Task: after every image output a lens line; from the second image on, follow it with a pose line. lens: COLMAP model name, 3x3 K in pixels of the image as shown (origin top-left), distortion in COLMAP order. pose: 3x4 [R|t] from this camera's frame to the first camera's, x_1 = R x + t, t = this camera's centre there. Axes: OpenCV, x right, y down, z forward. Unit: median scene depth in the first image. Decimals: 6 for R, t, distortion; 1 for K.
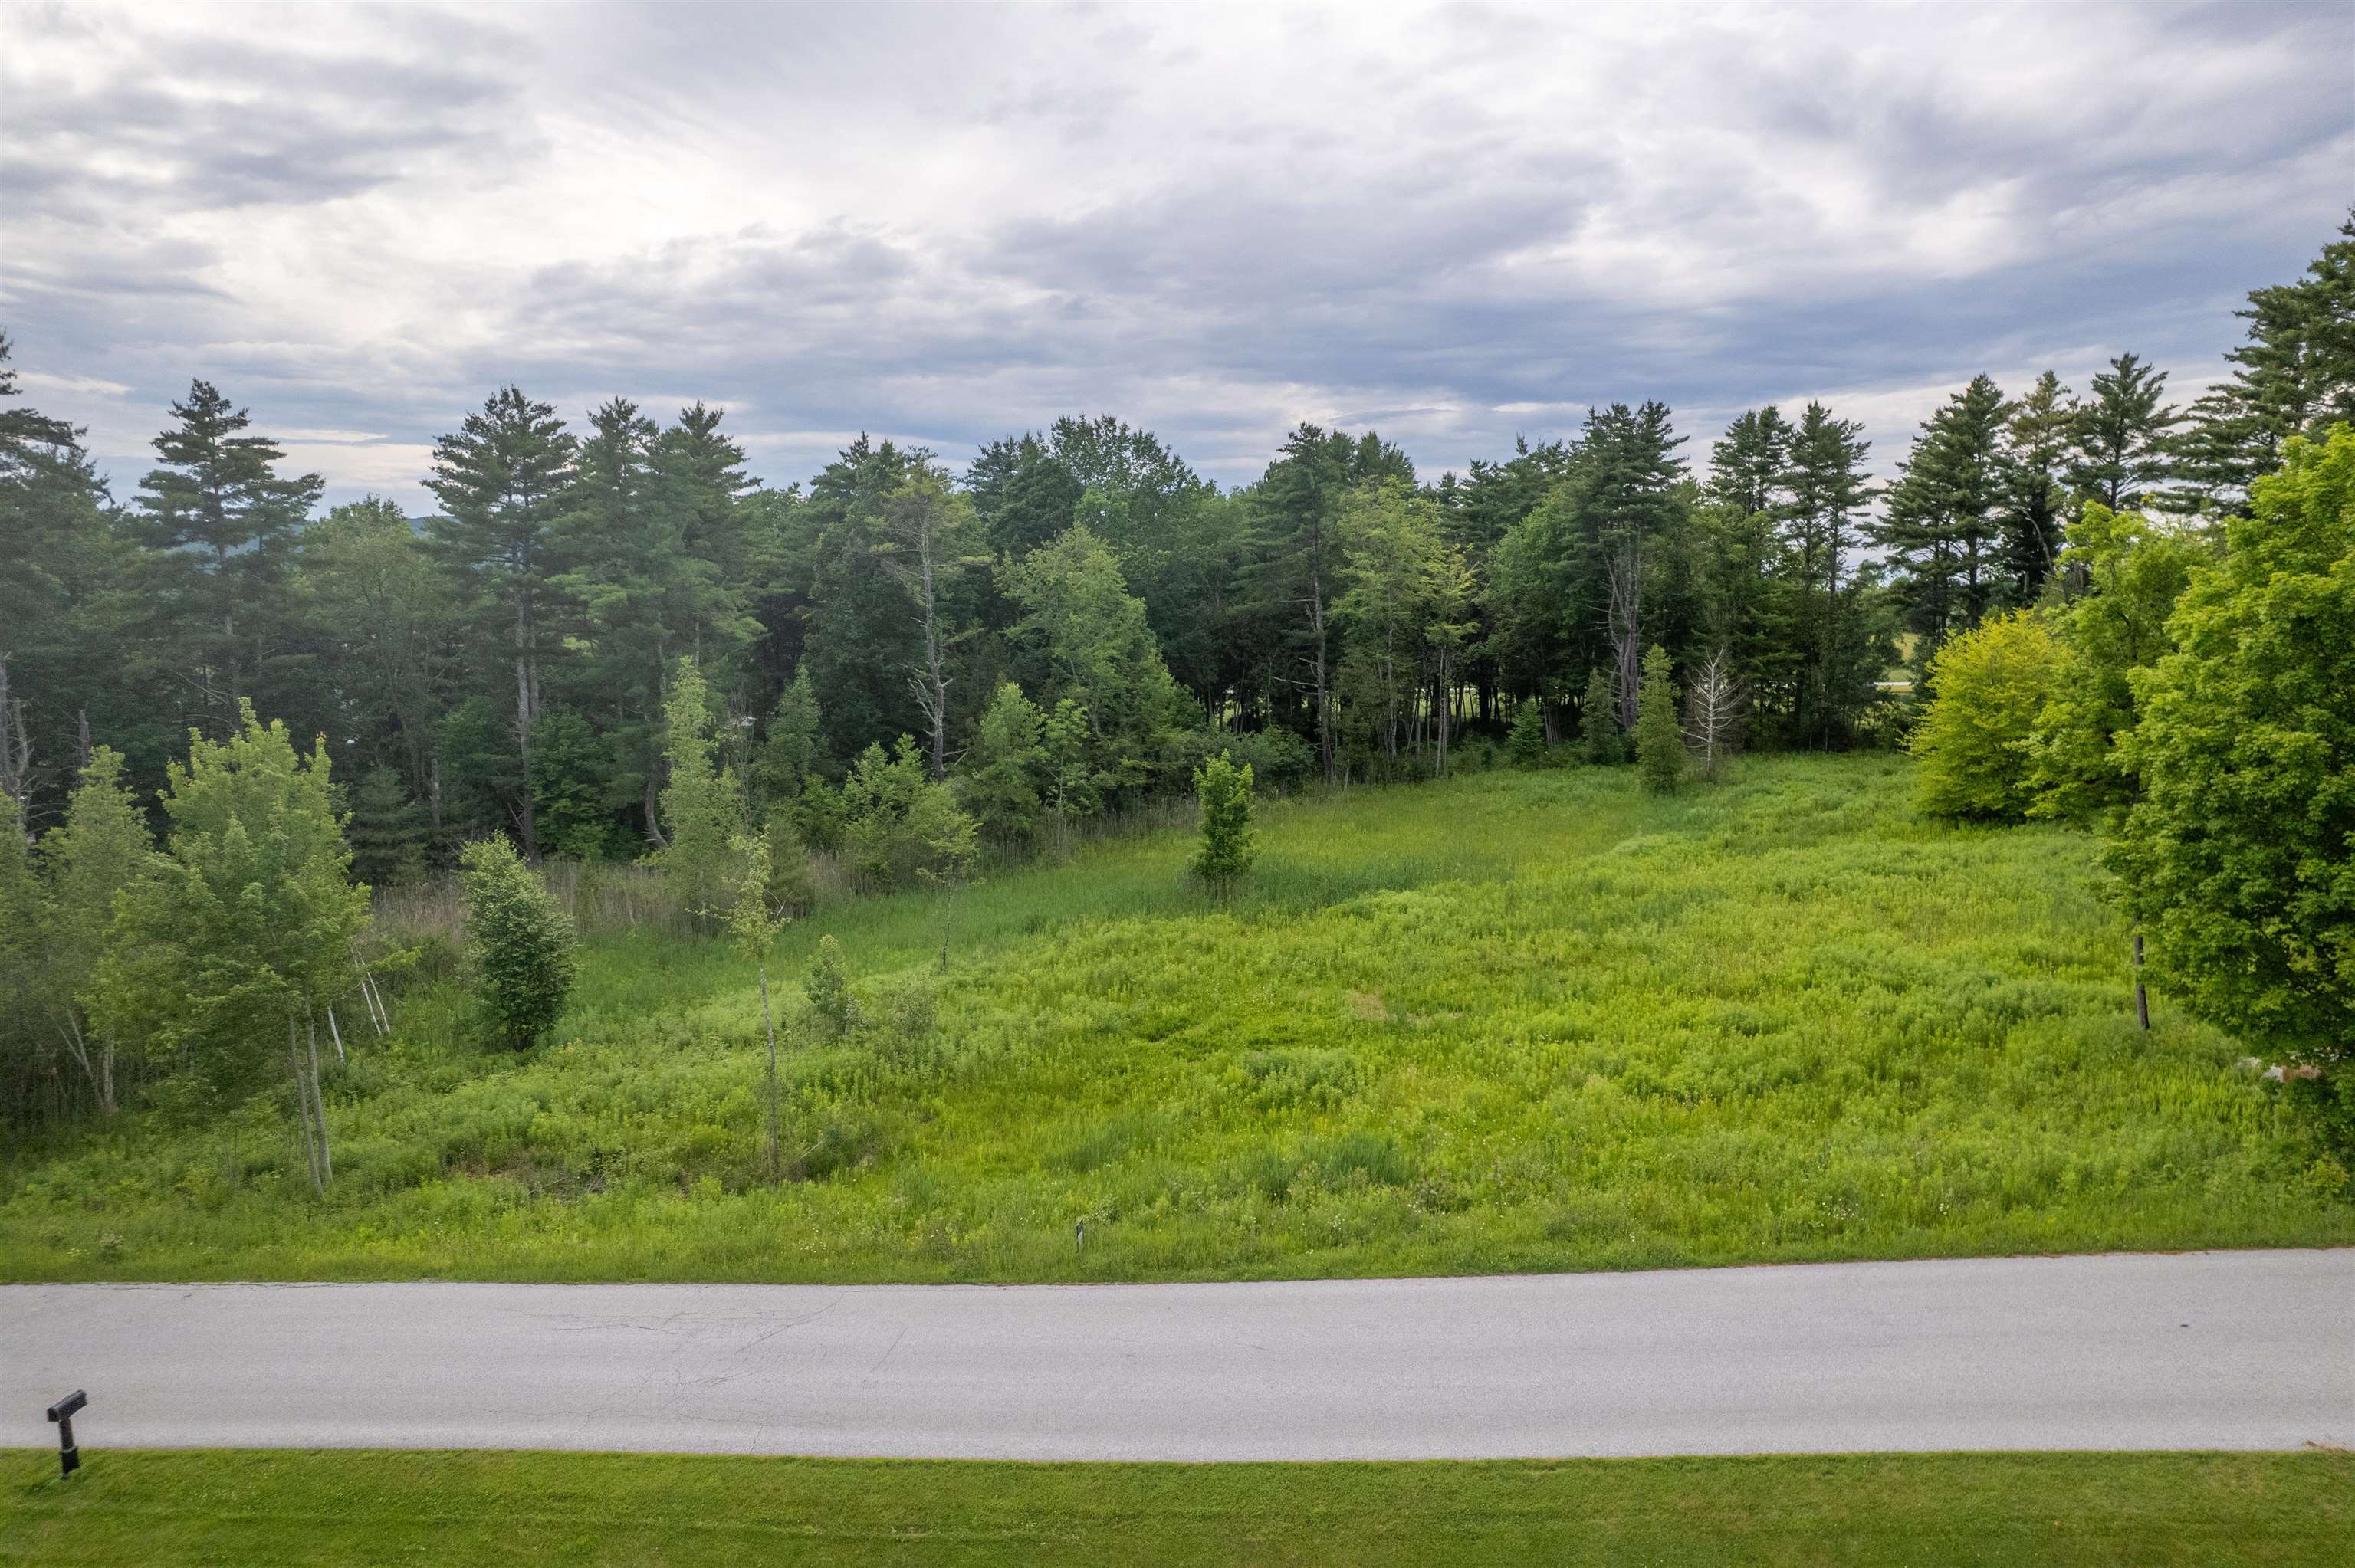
lens RADIAL K [[1501.3, 0, 1187.8], [0, 1501.3, 799.7], [0, 0, 1]] dist [-0.050115, 0.058688]
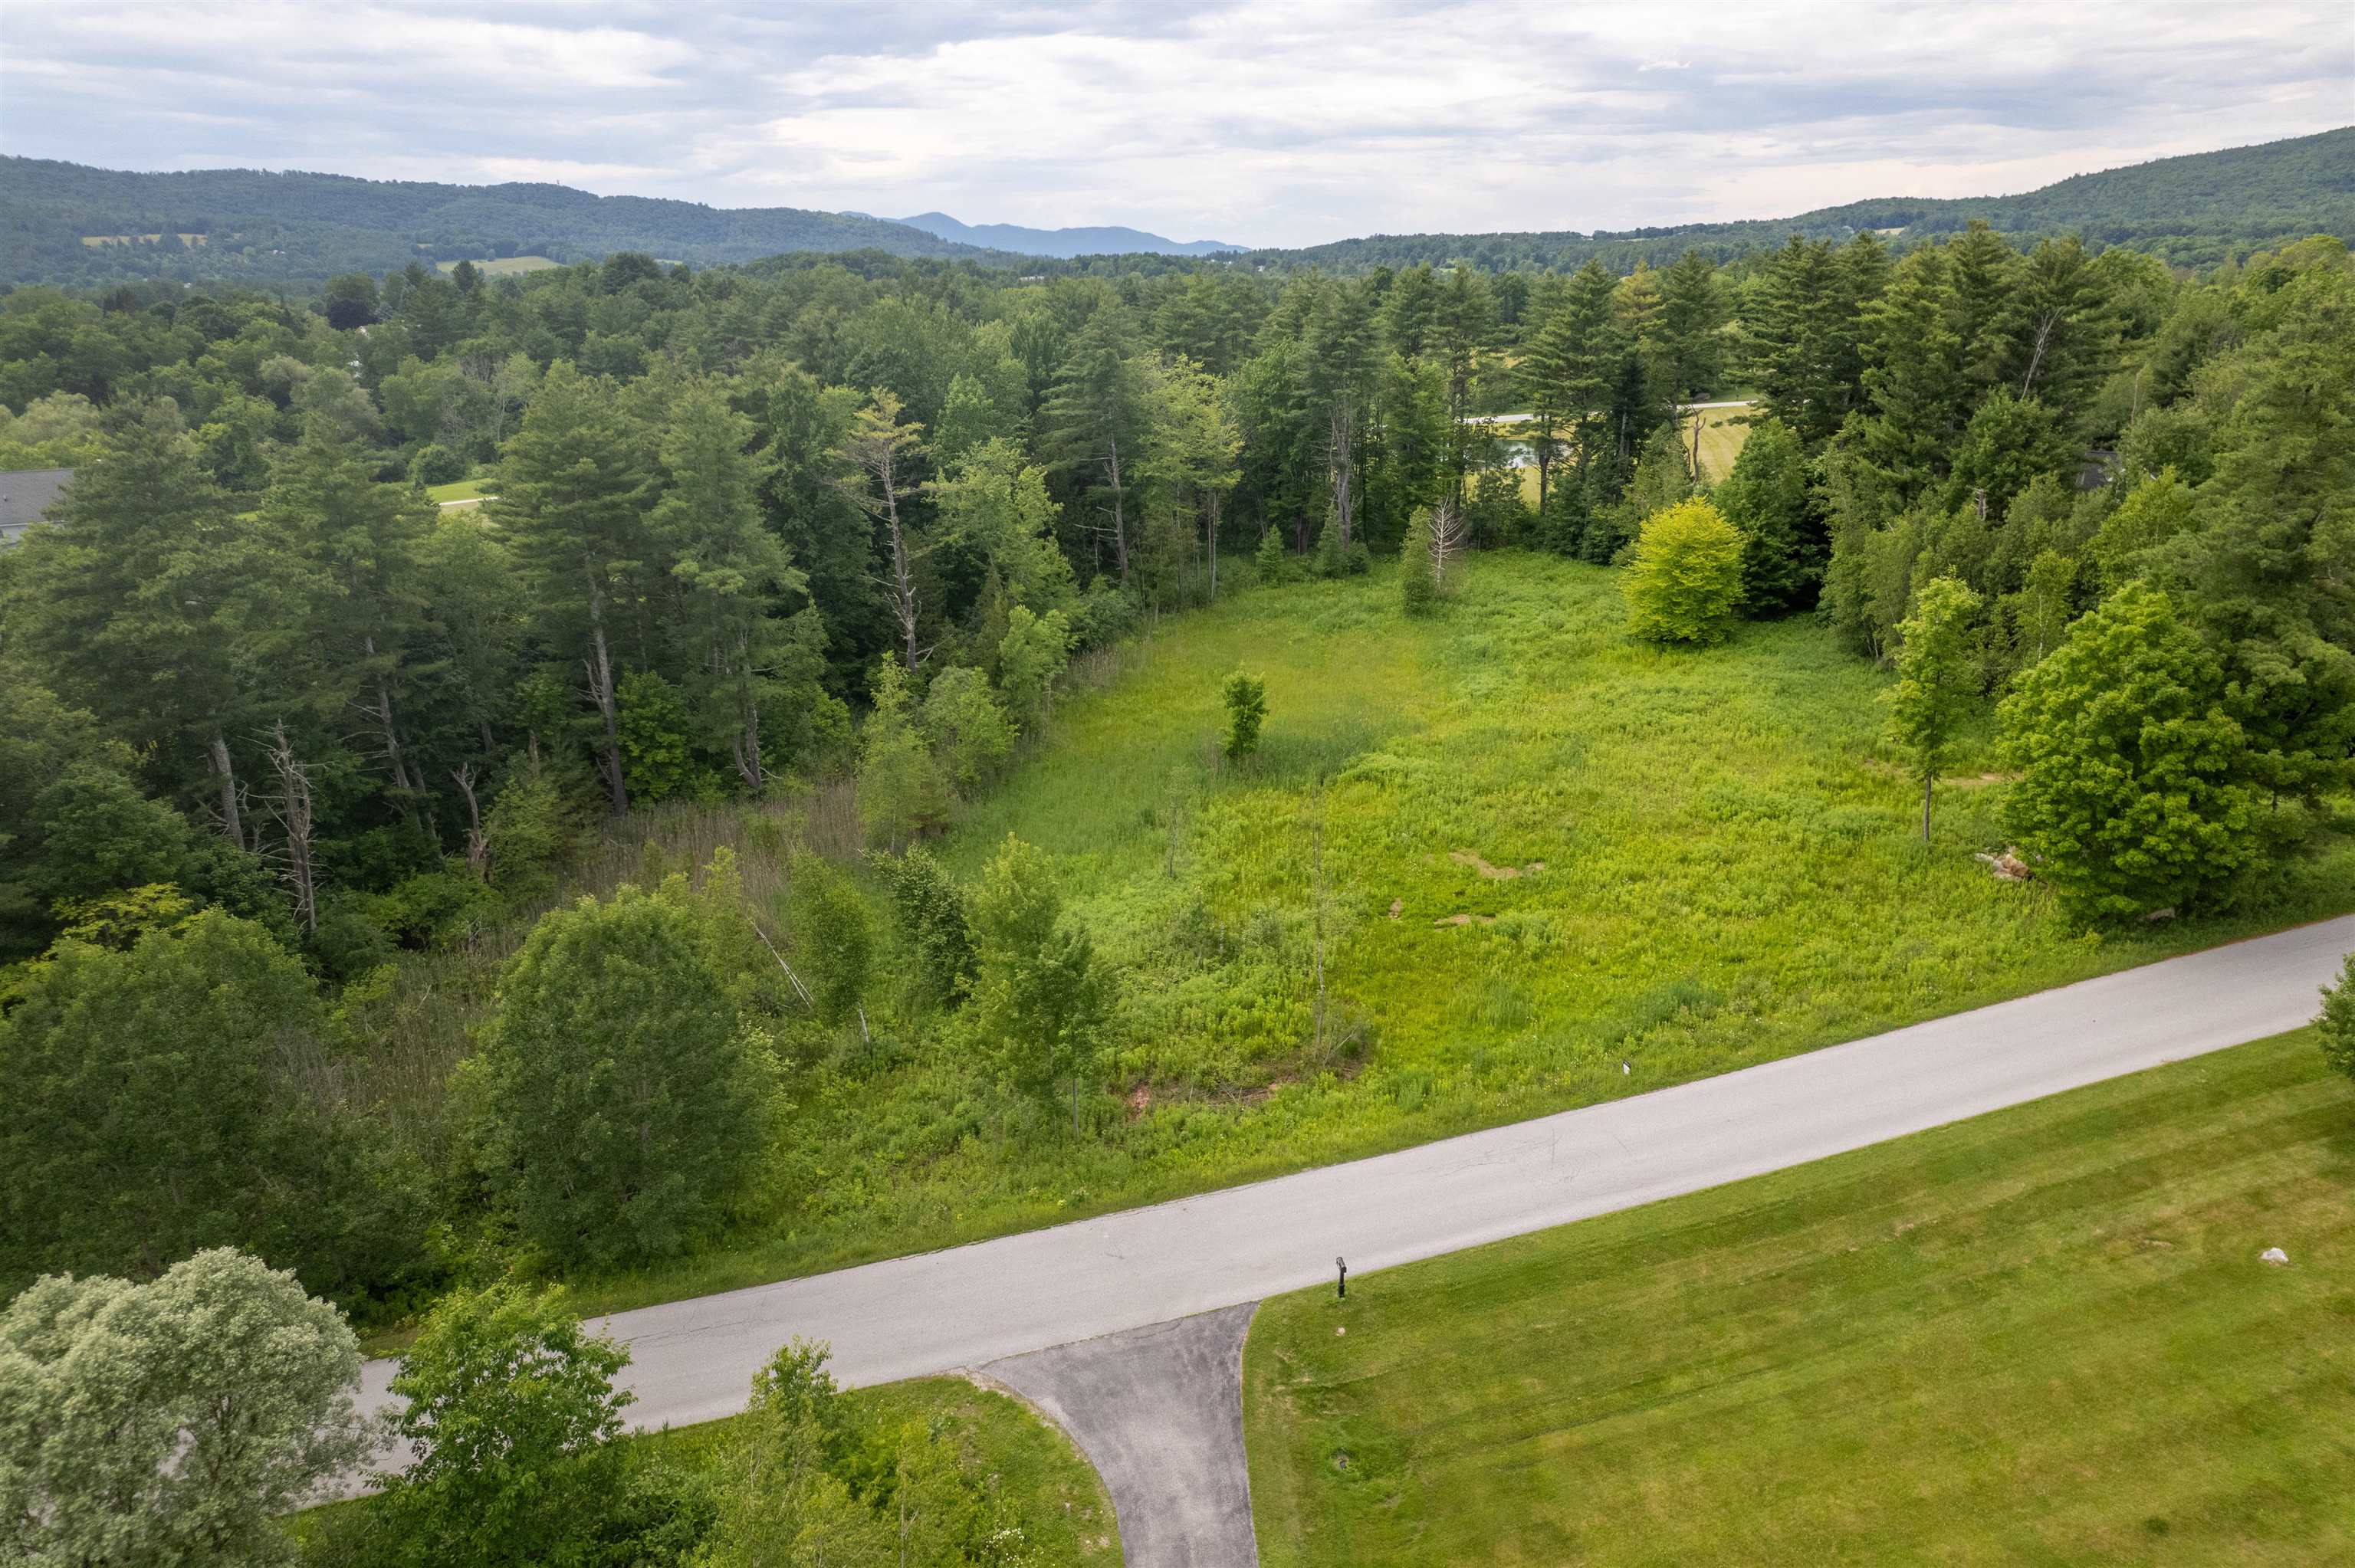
lens RADIAL K [[1501.3, 0, 1190.3], [0, 1501.3, 780.5], [0, 0, 1]] dist [-0.050115, 0.058688]
pose [[0.919037, -0.139986, 0.368477, -0.439366], [0.061390, 0.974239, 0.217002, -0.186932], [-0.389362, -0.176812, 0.903955, -0.170577]]
